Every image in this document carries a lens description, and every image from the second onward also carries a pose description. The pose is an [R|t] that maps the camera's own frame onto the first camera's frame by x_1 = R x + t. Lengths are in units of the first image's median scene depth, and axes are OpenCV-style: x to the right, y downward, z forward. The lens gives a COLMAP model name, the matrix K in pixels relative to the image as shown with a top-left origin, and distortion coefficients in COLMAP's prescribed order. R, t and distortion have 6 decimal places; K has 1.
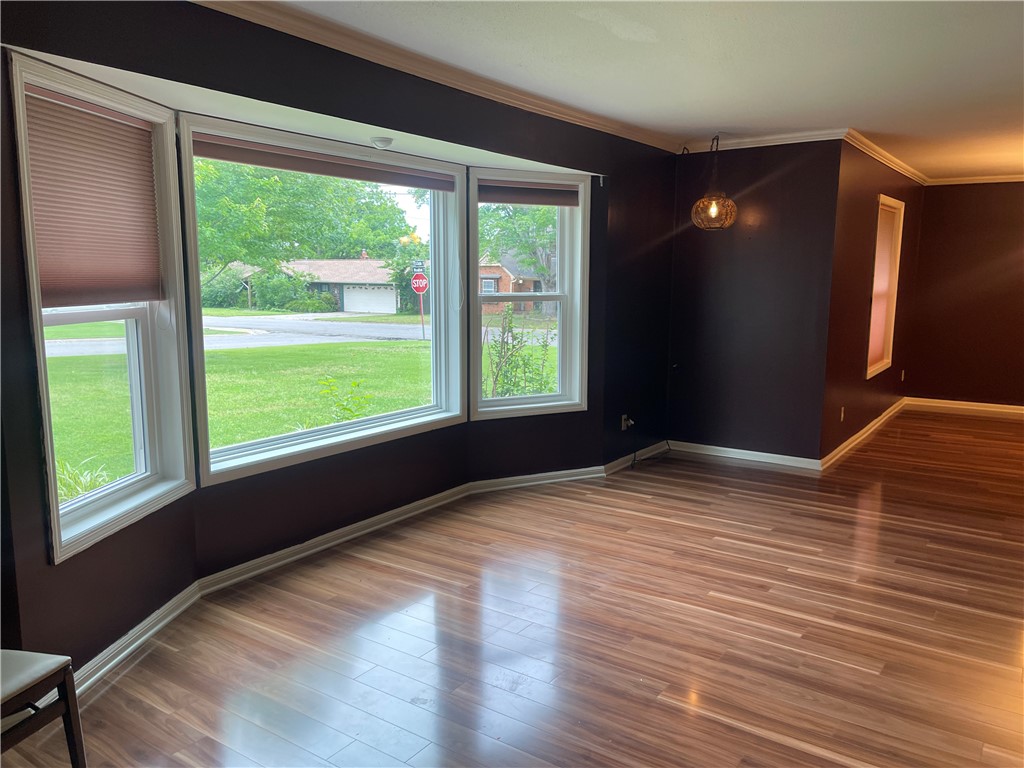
lens RADIAL K [[772.1, 0, 518.6], [0, 772.1, 383.4], [0, 0, 1]] dist [0.089512, -0.108997]
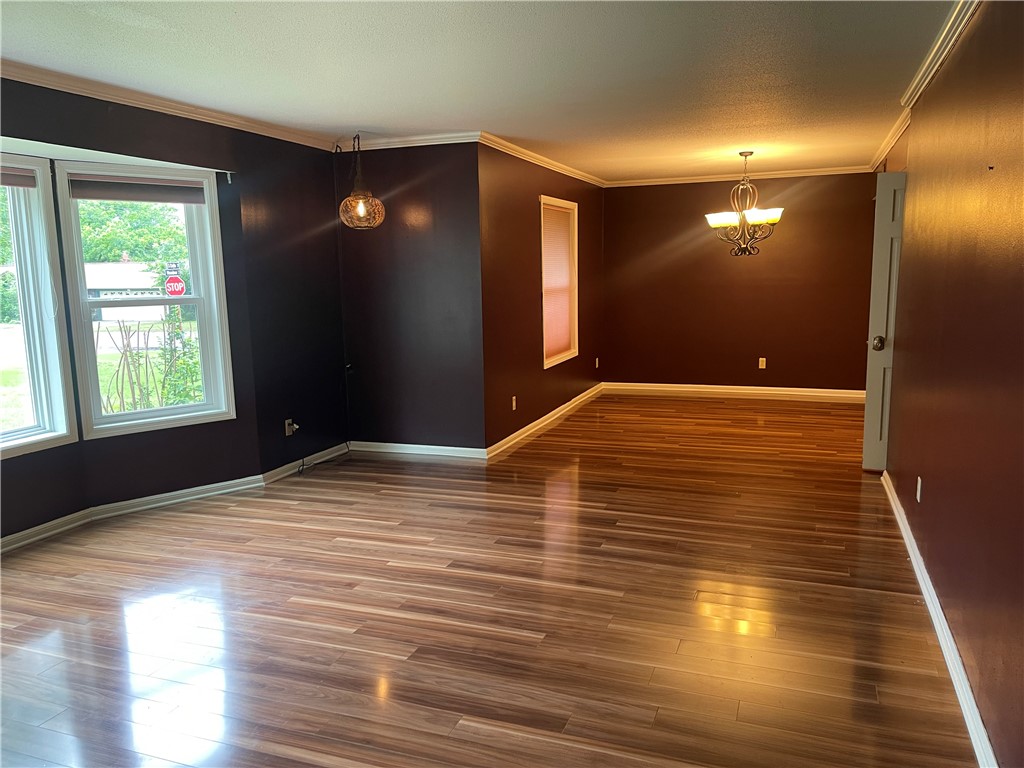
lens RADIAL K [[772.1, 0, 518.6], [0, 772.1, 383.4], [0, 0, 1]] dist [0.089512, -0.108997]
pose [[0.966845, -0.059281, 0.248386, 0.190549], [0.058913, 0.998223, 0.008920, 0.003769], [-0.248474, 0.006008, 0.968620, -0.017284]]
